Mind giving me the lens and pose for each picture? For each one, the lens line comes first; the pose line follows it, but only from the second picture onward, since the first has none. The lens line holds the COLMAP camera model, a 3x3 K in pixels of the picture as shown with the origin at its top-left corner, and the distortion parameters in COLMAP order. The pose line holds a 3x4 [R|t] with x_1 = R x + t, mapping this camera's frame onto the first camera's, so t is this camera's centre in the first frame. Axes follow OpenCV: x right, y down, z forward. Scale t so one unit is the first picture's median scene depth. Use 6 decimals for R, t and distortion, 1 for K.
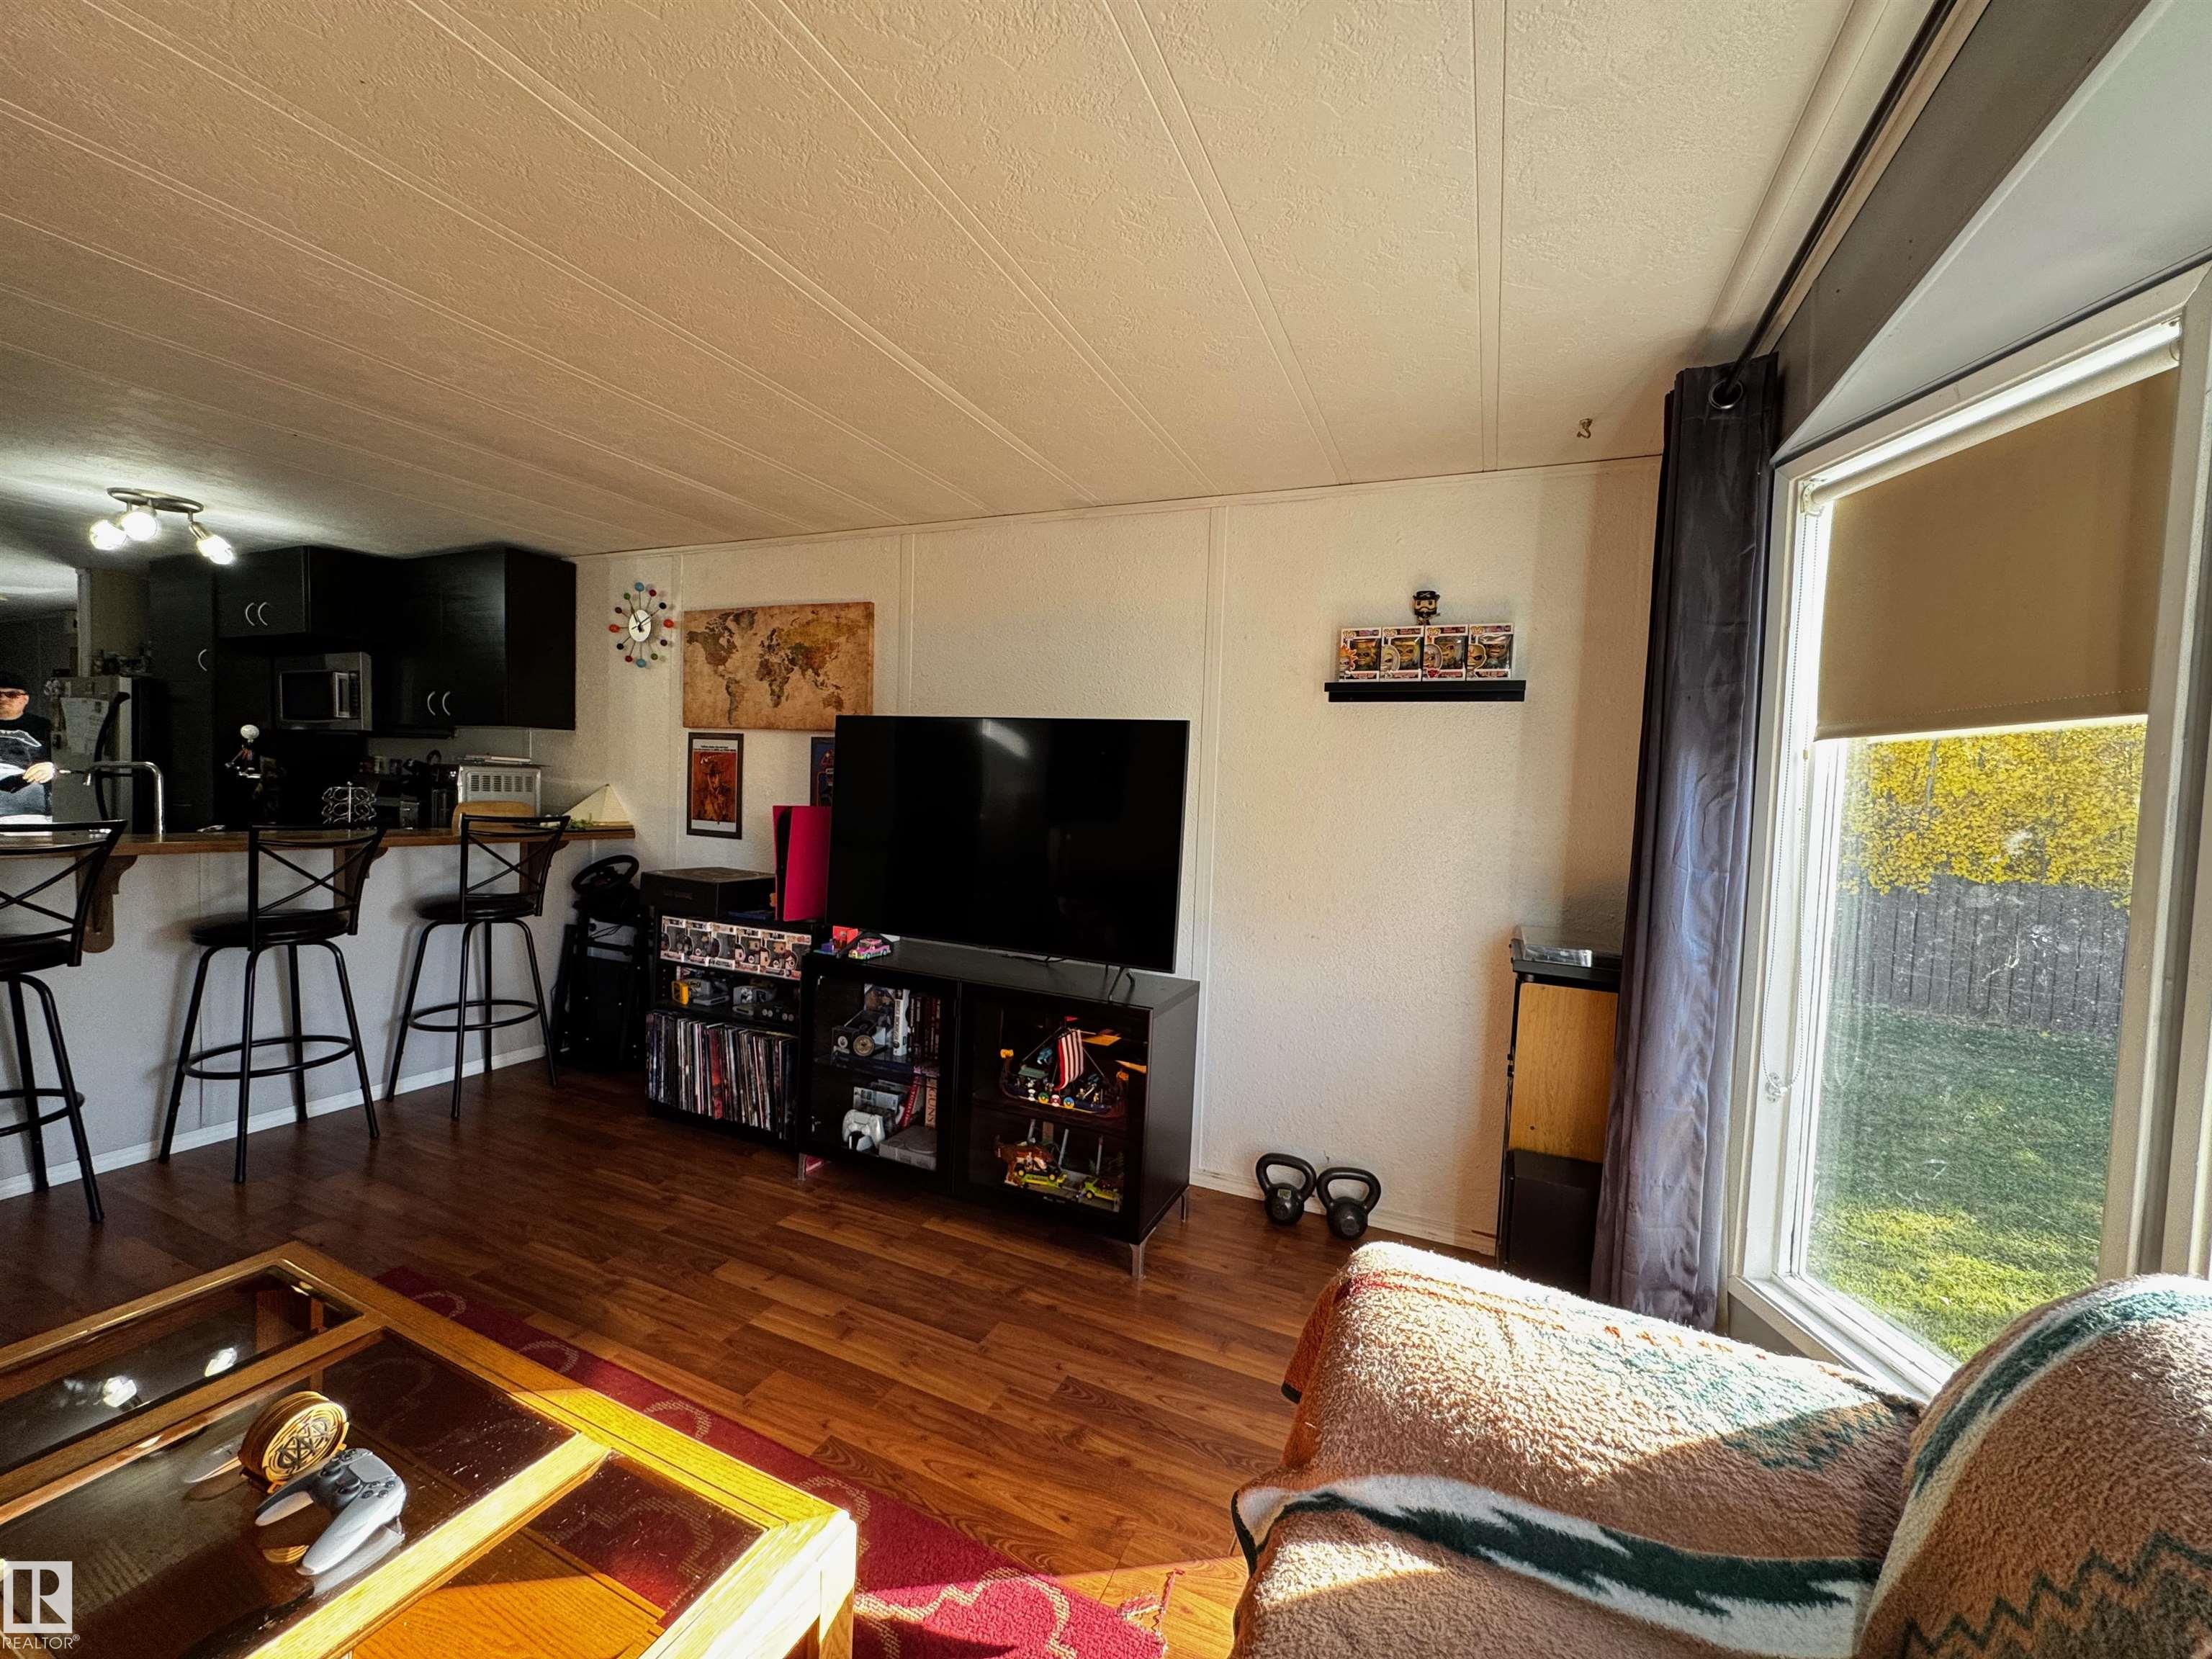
lens RADIAL K [[890.1, 0, 1126.9], [0, 890.1, 830.2], [0, 0, 1]] dist [-0.003276, 0.000479]
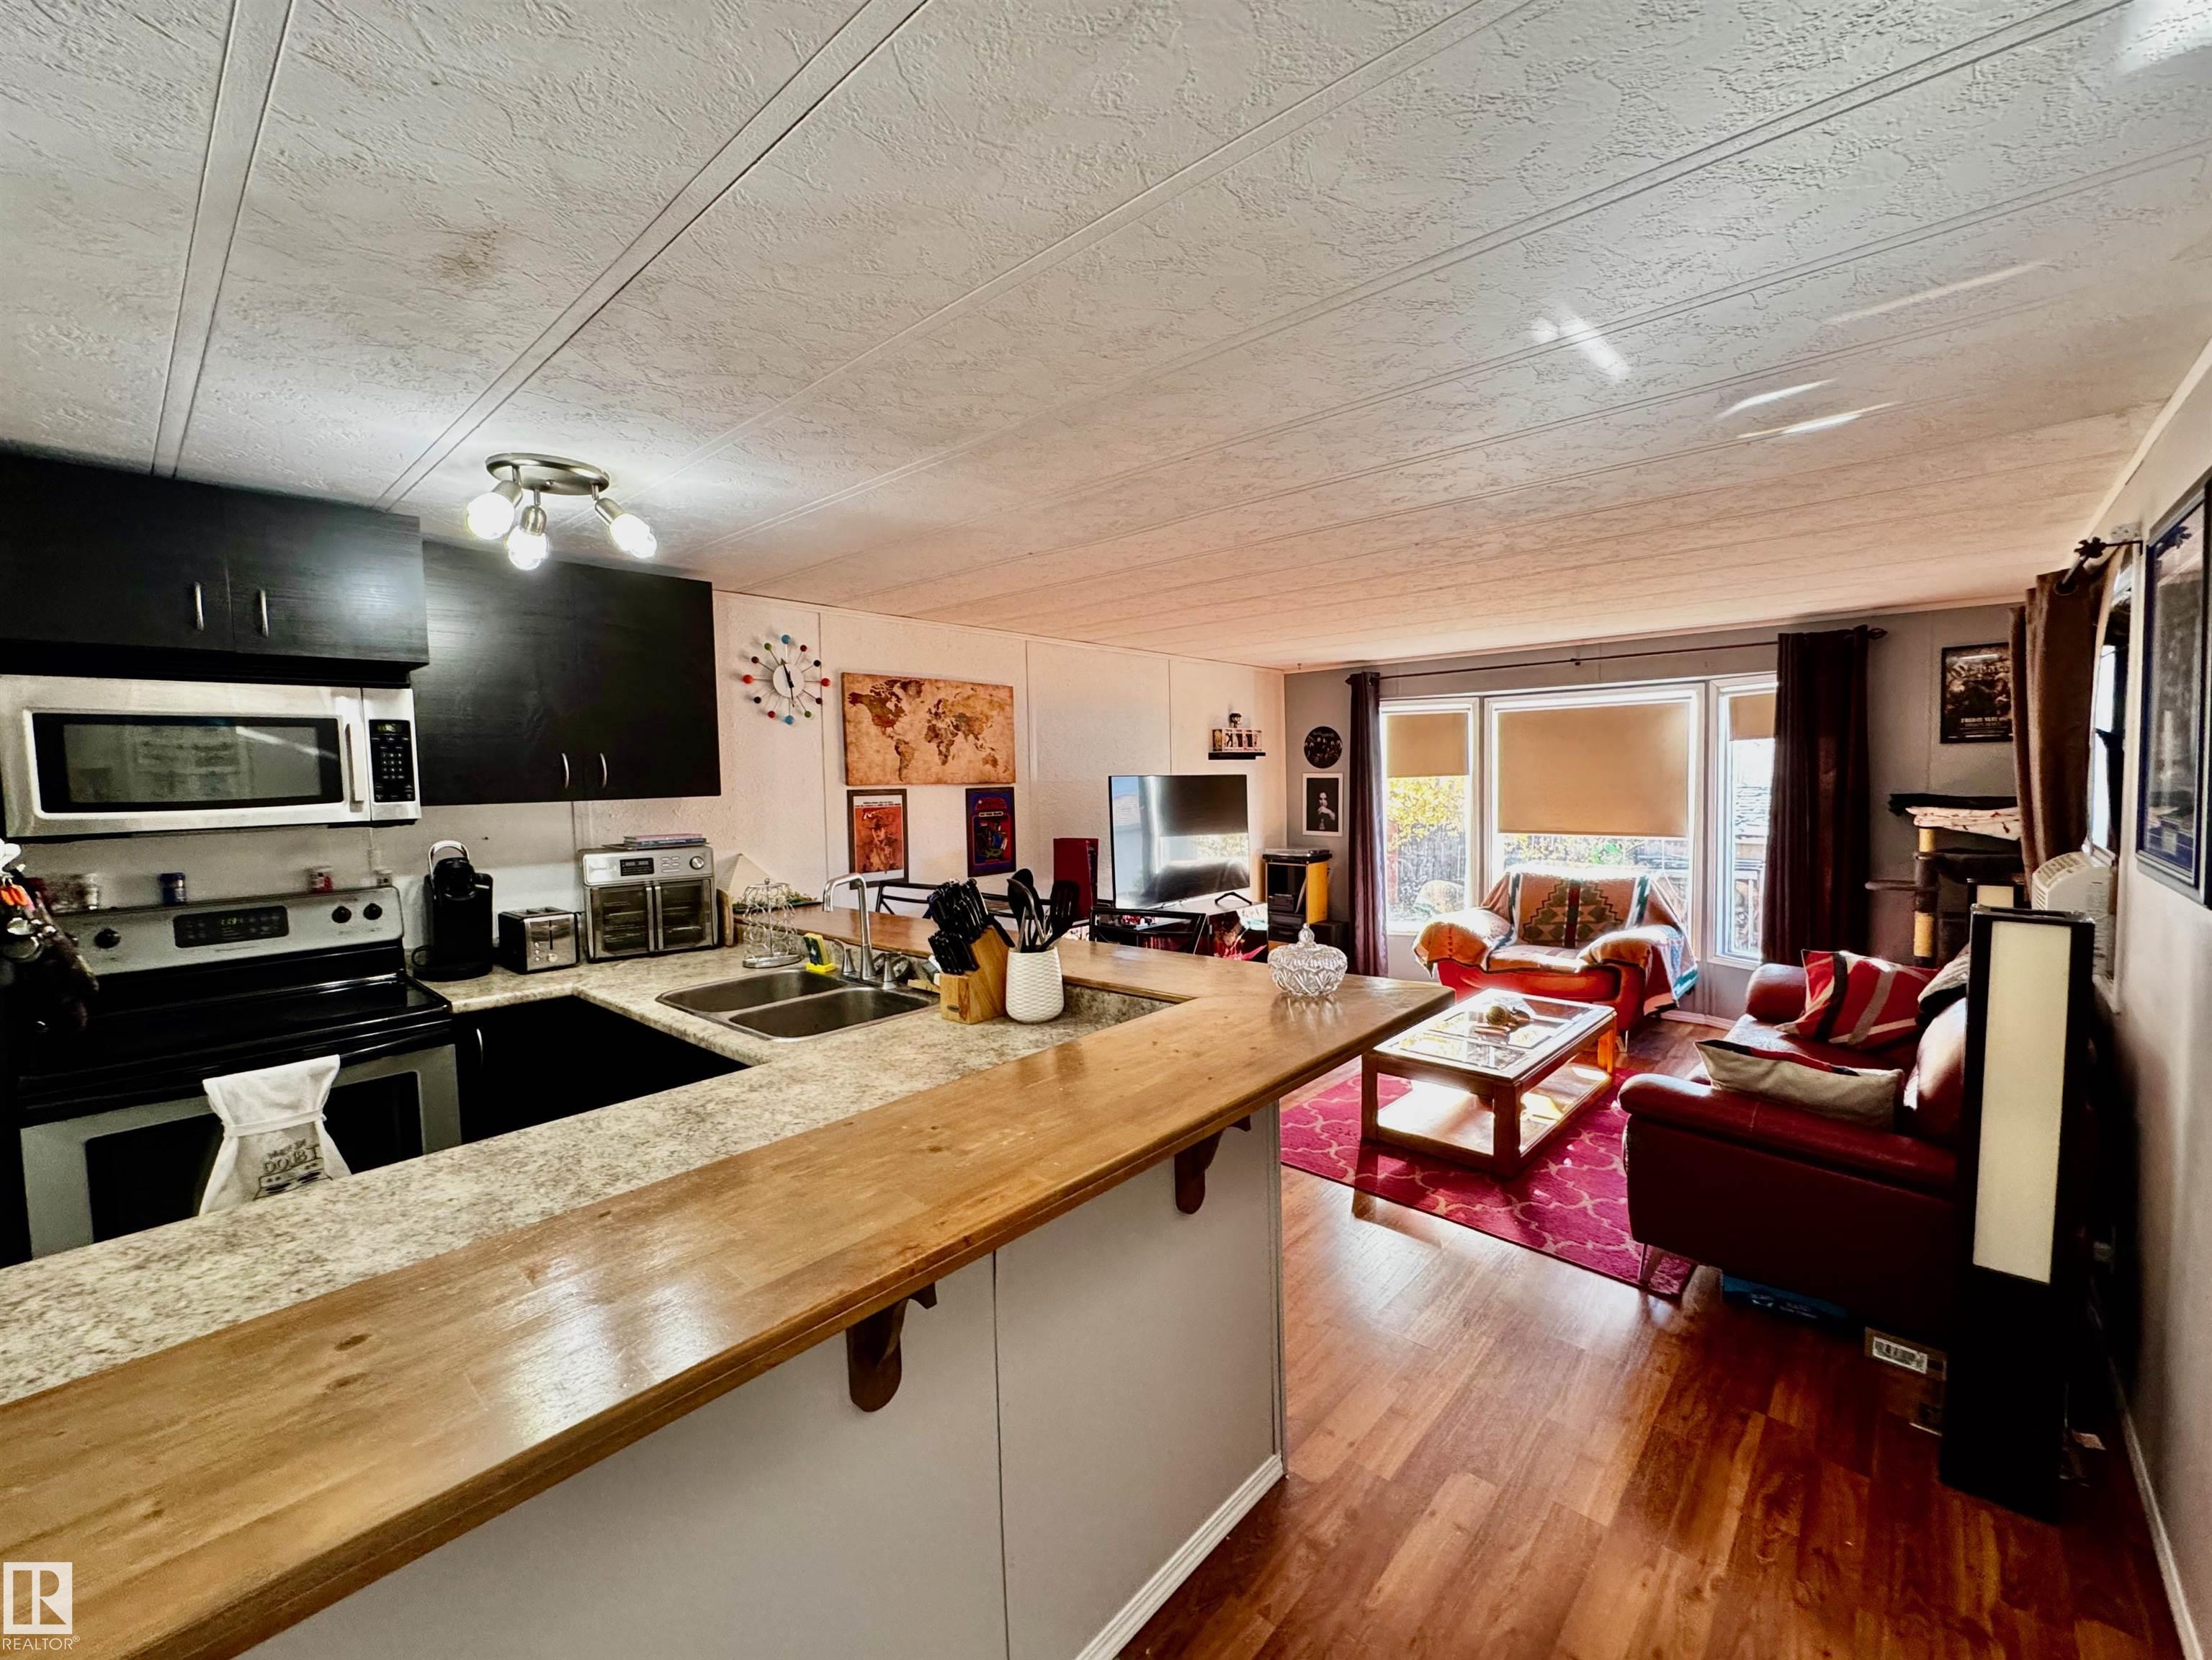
lens RADIAL K [[890.2, 0, 1106.0], [0, 890.2, 829.2], [0, 0, 1]] dist [-0.003276, 0.000479]
pose [[0.322989, -0.104460, 0.940620, -1.425669], [0.080359, 0.993328, 0.082720, -0.131374], [-0.942985, 0.048870, 0.329228, 0.397510]]
